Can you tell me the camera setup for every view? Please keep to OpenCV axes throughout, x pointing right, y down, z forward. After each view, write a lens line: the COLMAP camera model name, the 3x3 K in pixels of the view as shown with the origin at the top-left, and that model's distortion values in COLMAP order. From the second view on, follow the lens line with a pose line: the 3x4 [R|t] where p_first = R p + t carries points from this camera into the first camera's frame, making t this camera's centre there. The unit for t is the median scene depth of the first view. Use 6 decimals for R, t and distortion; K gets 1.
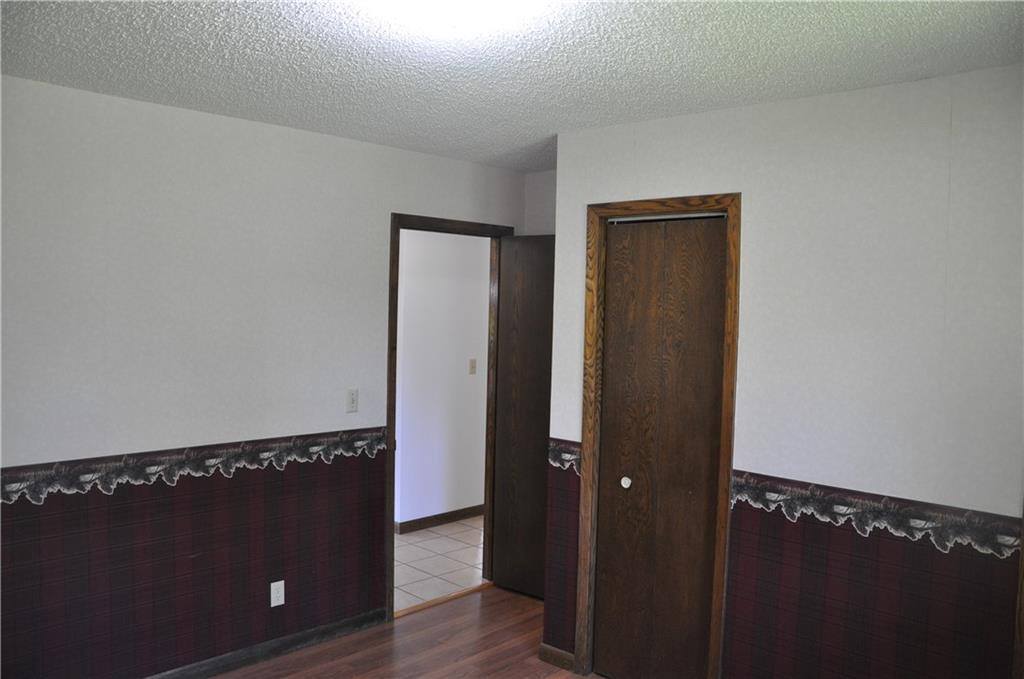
lens RADIAL K [[800.4, 0, 512.0], [0, 800.4, 339.5], [0, 0, 1]] dist [-0.166151, 0.130685]
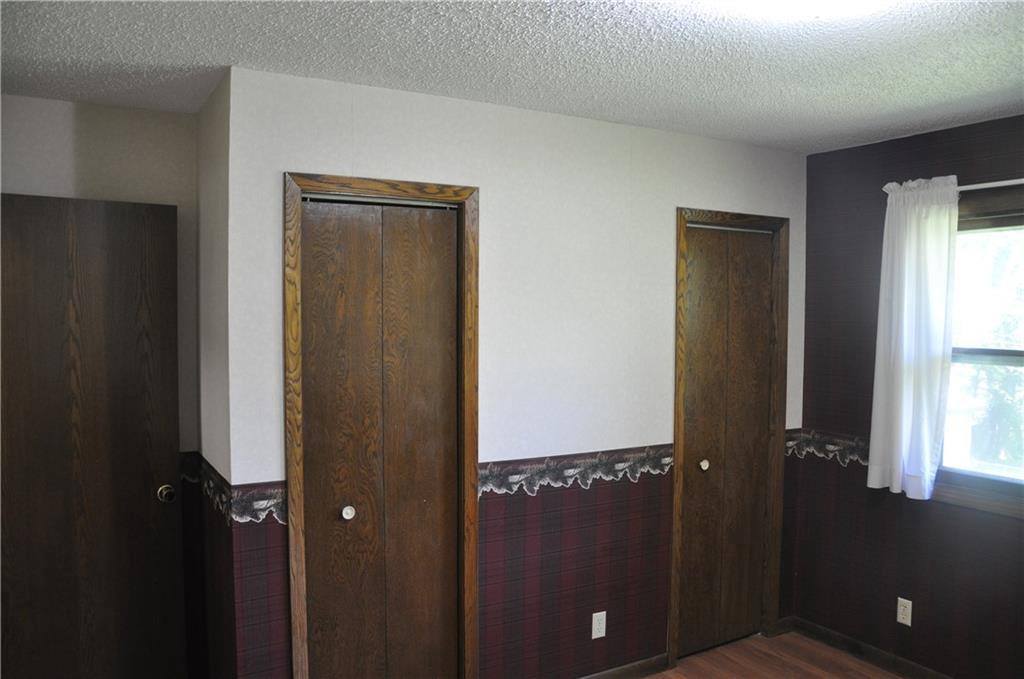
lens RADIAL K [[800.4, 0, 512.0], [0, 800.4, 339.5], [0, 0, 1]] dist [-0.166151, 0.130685]
pose [[0.279169, -0.063452, 0.958143, -0.611714], [0.041307, 0.997684, 0.054035, -0.041680], [-0.959353, 0.024493, 0.281144, 0.609014]]
